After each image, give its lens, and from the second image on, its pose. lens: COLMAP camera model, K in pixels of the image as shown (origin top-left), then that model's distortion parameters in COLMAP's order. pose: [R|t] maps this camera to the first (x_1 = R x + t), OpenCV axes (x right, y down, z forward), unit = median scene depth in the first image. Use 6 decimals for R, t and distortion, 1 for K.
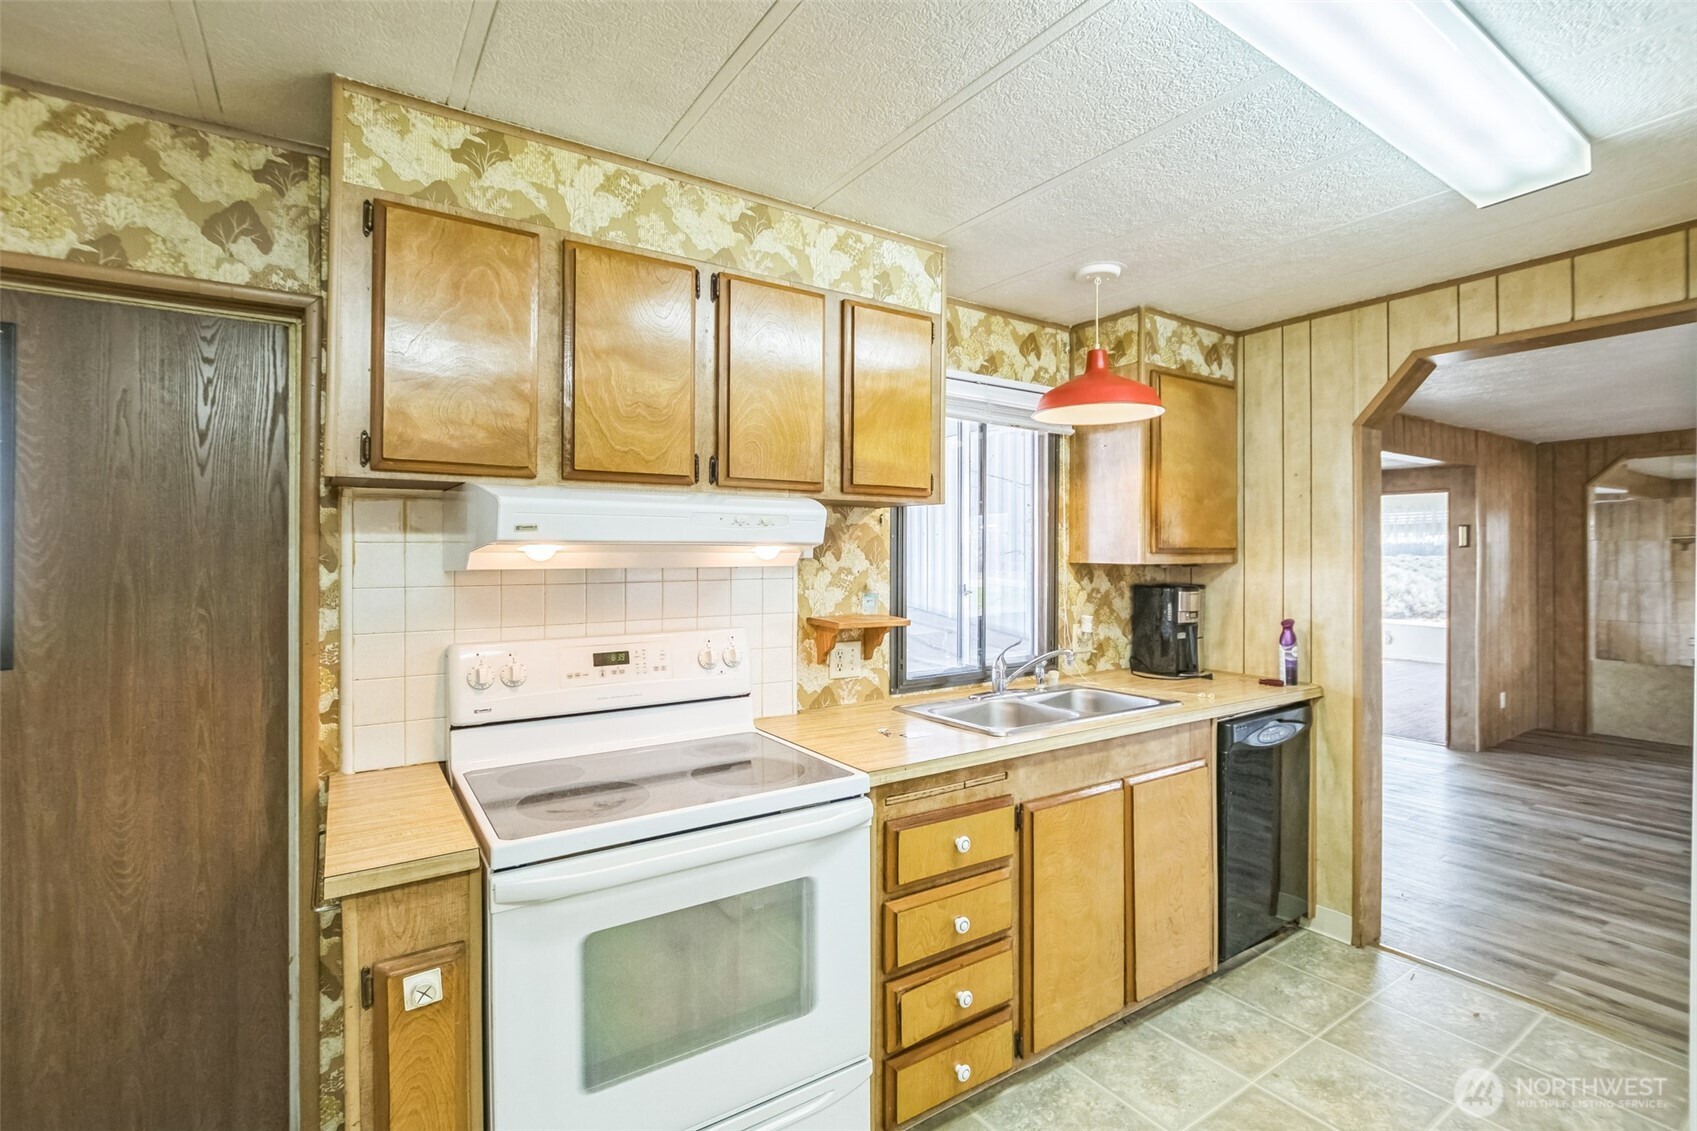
lens RADIAL K [[774.4, 0, 852.0], [0, 774.4, 554.8], [0, 0, 1]] dist [-0.020985, 0.004697]
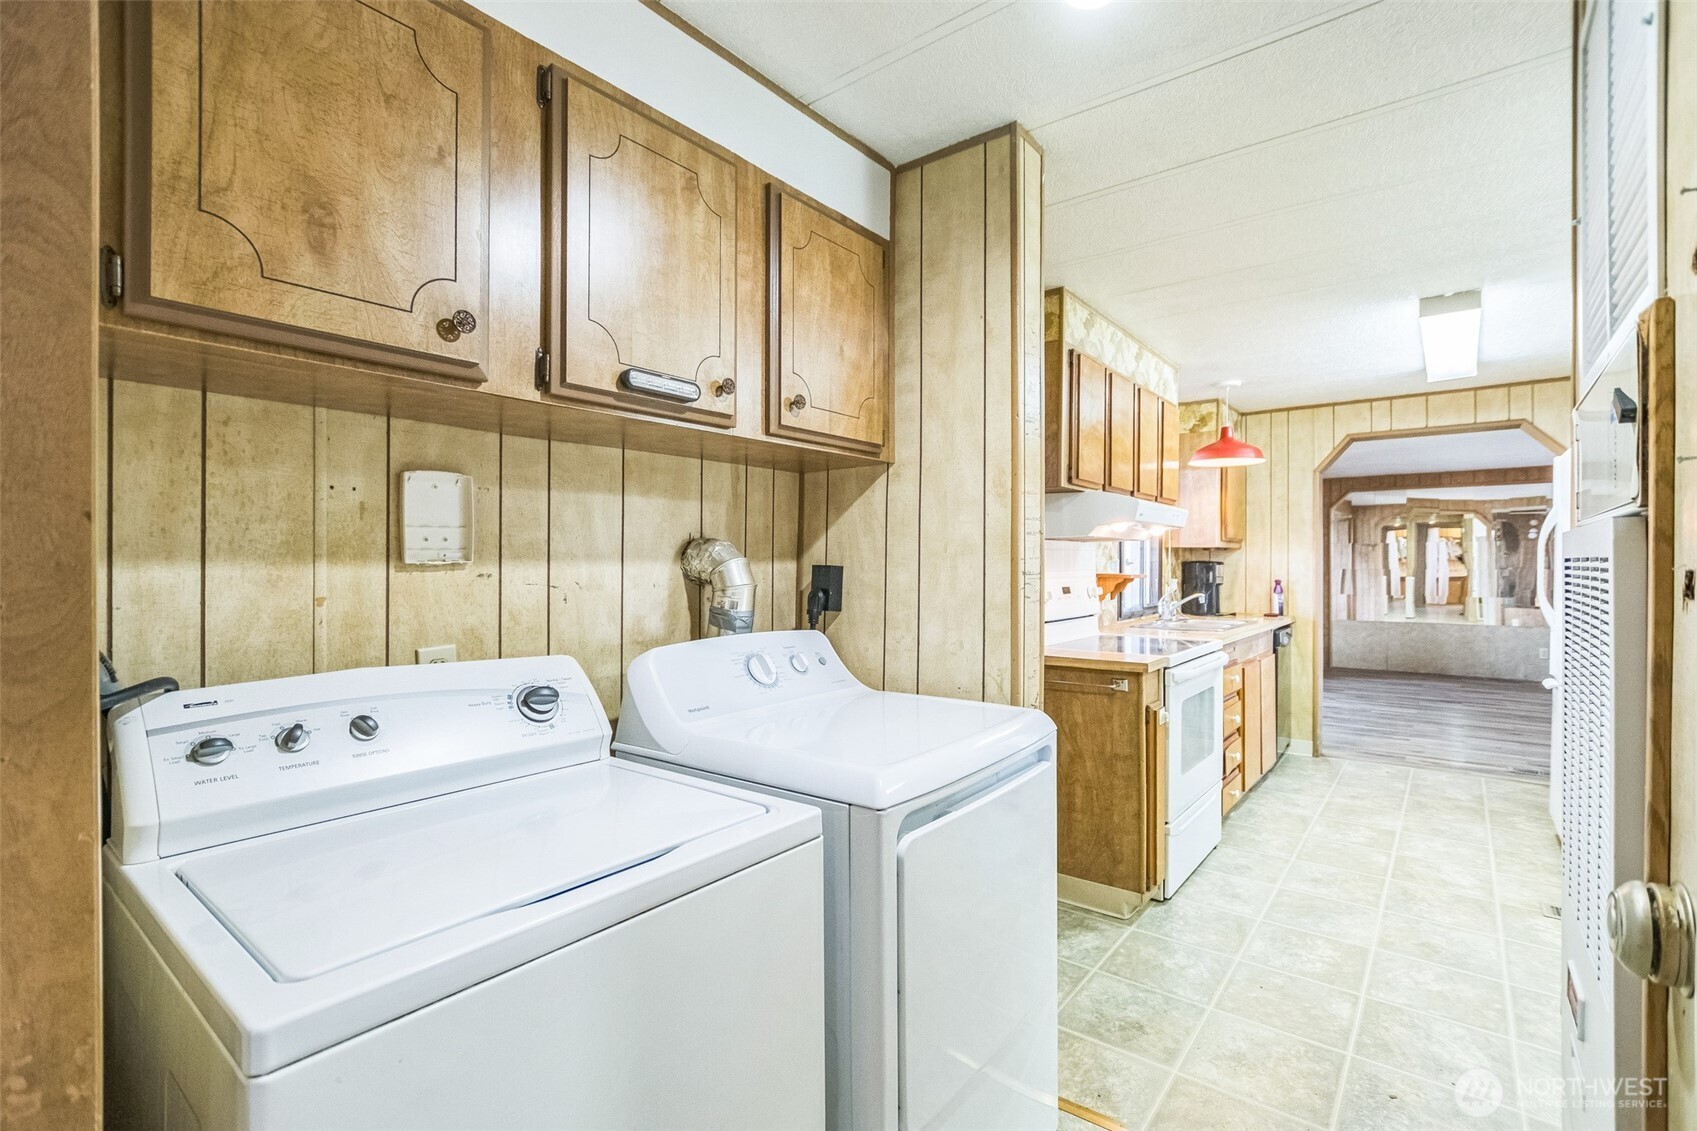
lens RADIAL K [[774.4, 0, 840.3], [0, 774.4, 569.9], [0, 0, 1]] dist [-0.020985, 0.004697]
pose [[0.951901, -0.002549, 0.306395, -0.940171], [0.001417, 0.999991, 0.003919, 0.053651], [-0.306402, -0.003296, 0.951896, -0.380312]]
